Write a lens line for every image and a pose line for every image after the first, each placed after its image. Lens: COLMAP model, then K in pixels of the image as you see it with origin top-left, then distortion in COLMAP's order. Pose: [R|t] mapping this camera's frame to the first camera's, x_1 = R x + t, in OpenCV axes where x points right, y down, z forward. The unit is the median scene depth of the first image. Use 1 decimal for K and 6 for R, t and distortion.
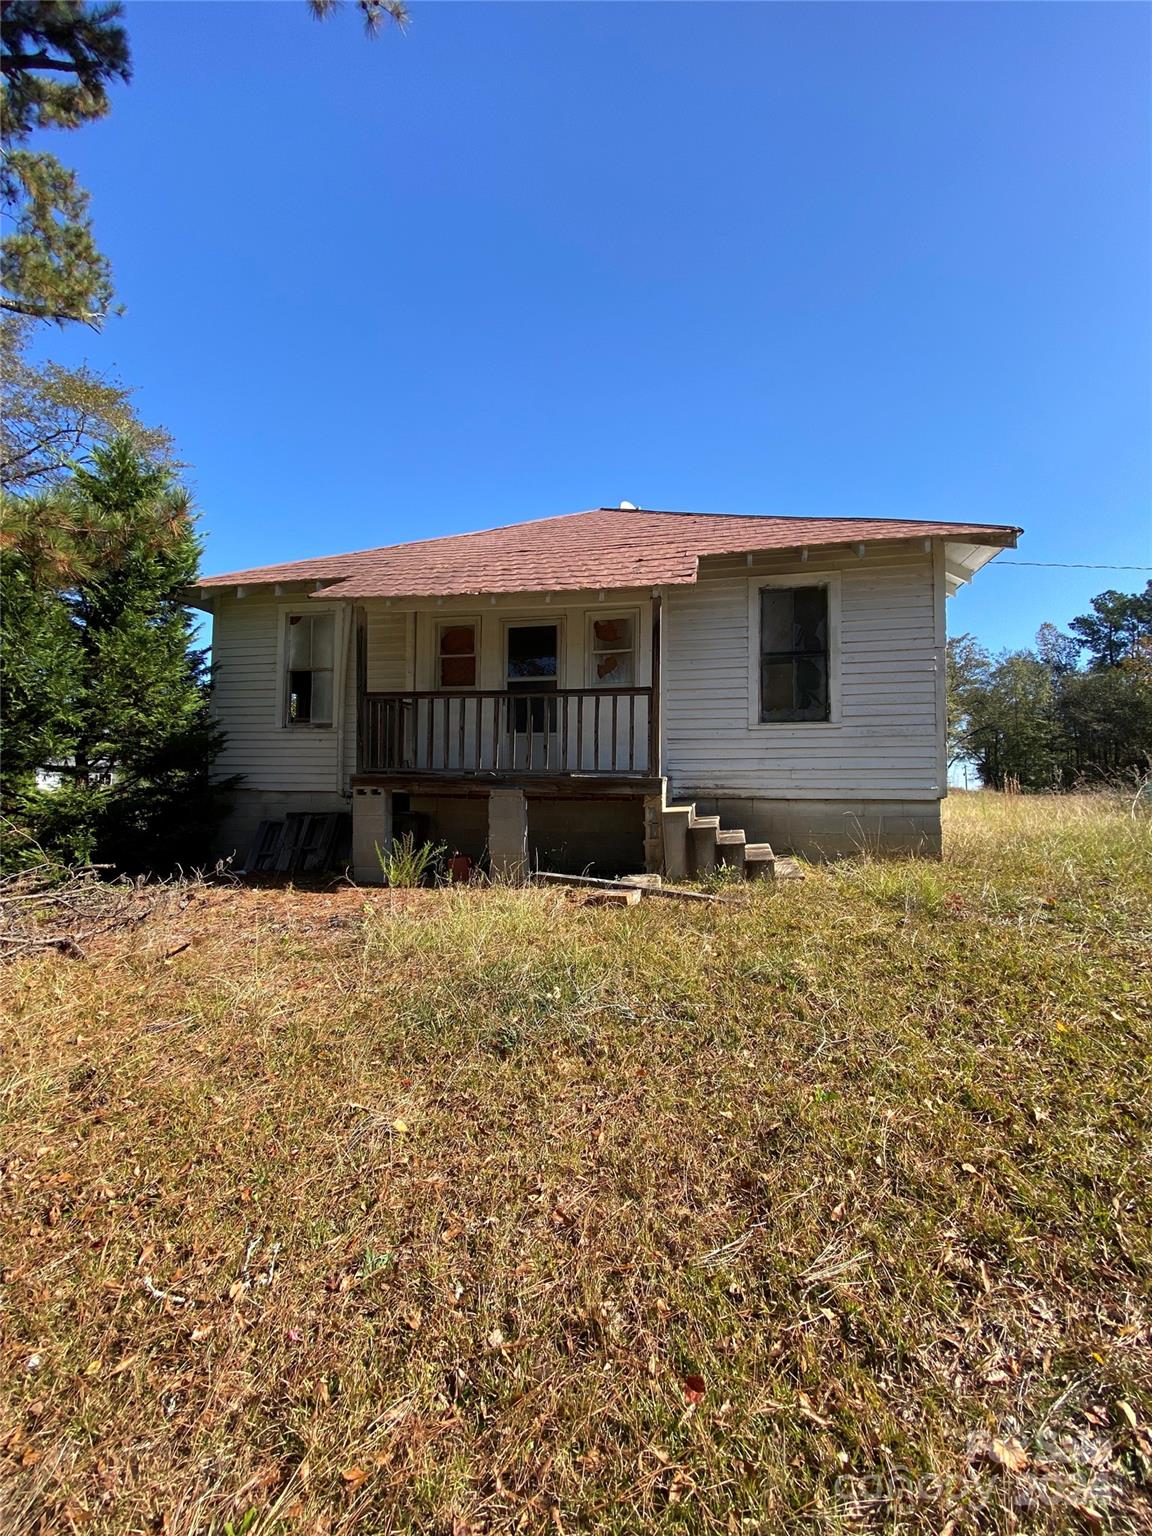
lens RADIAL K [[616.4, 0, 565.6], [0, 616.4, 767.2], [0, 0, 1]] dist [-0.001563, -0.010721]
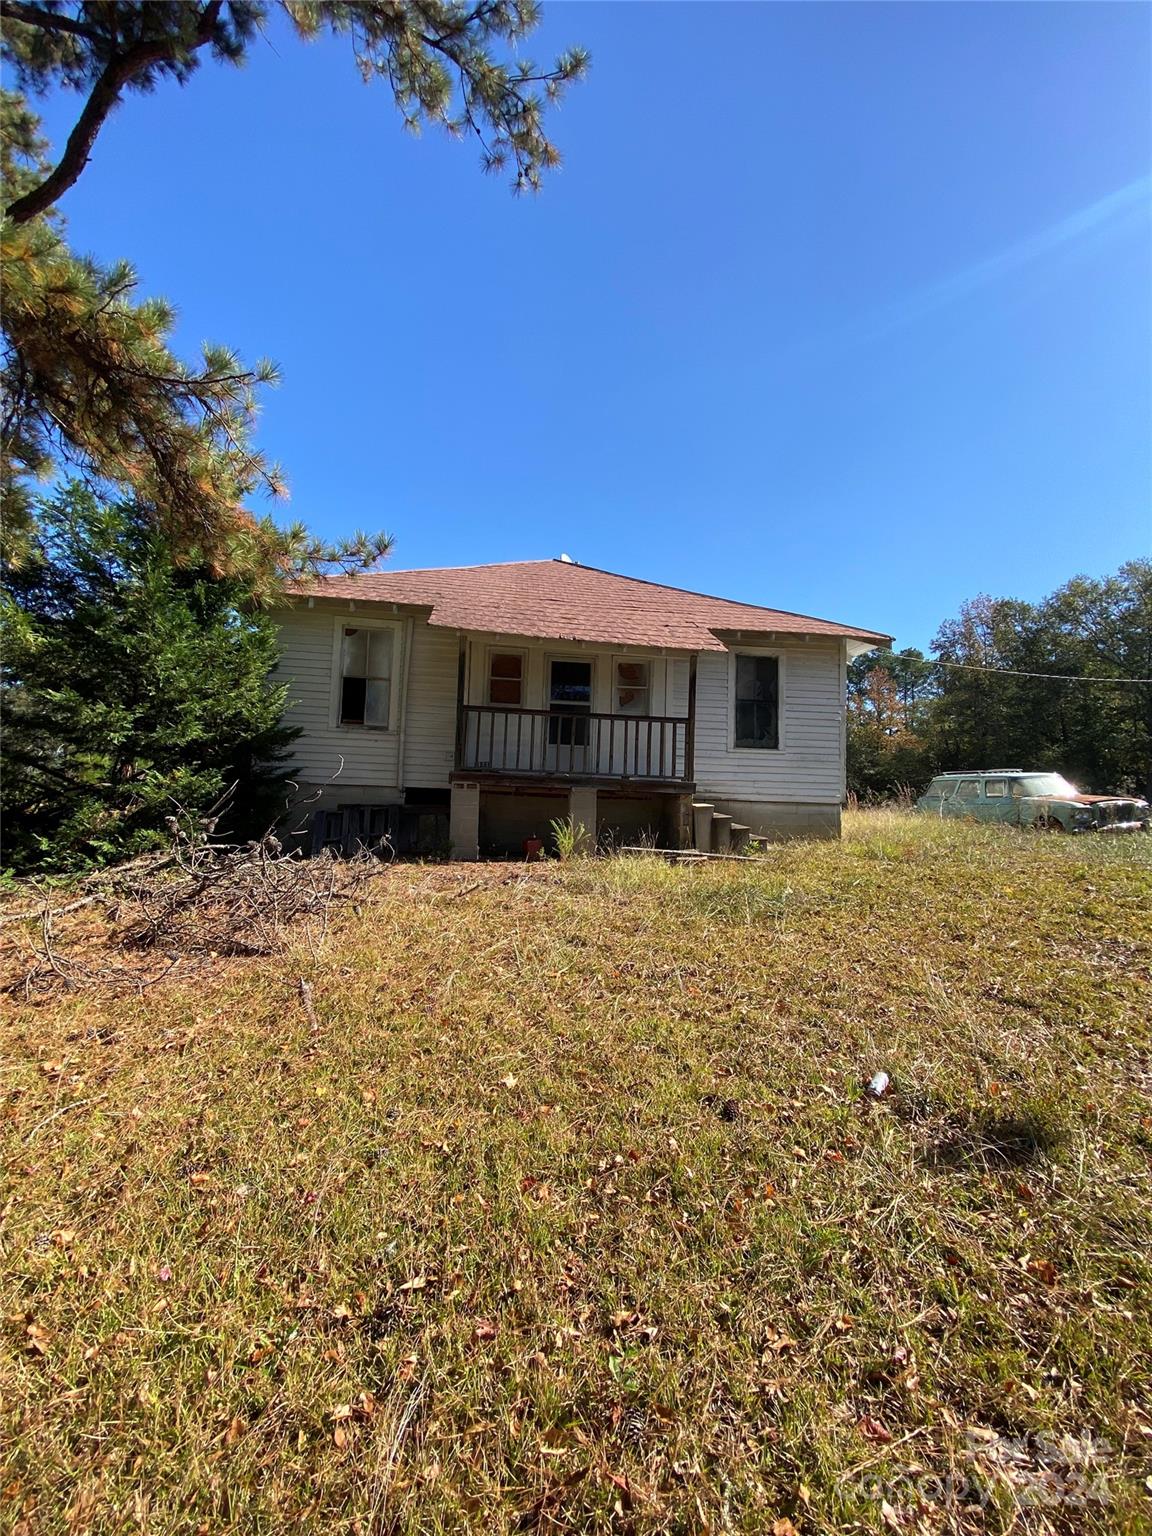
lens RADIAL K [[616.4, 0, 570.6], [0, 616.4, 768.3], [0, 0, 1]] dist [-0.001563, -0.010721]
pose [[0.940599, 0.044281, 0.336619, -0.520913], [-0.034870, 0.998815, -0.033955, 0.038137], [-0.337723, 0.020200, 0.941029, -0.217474]]
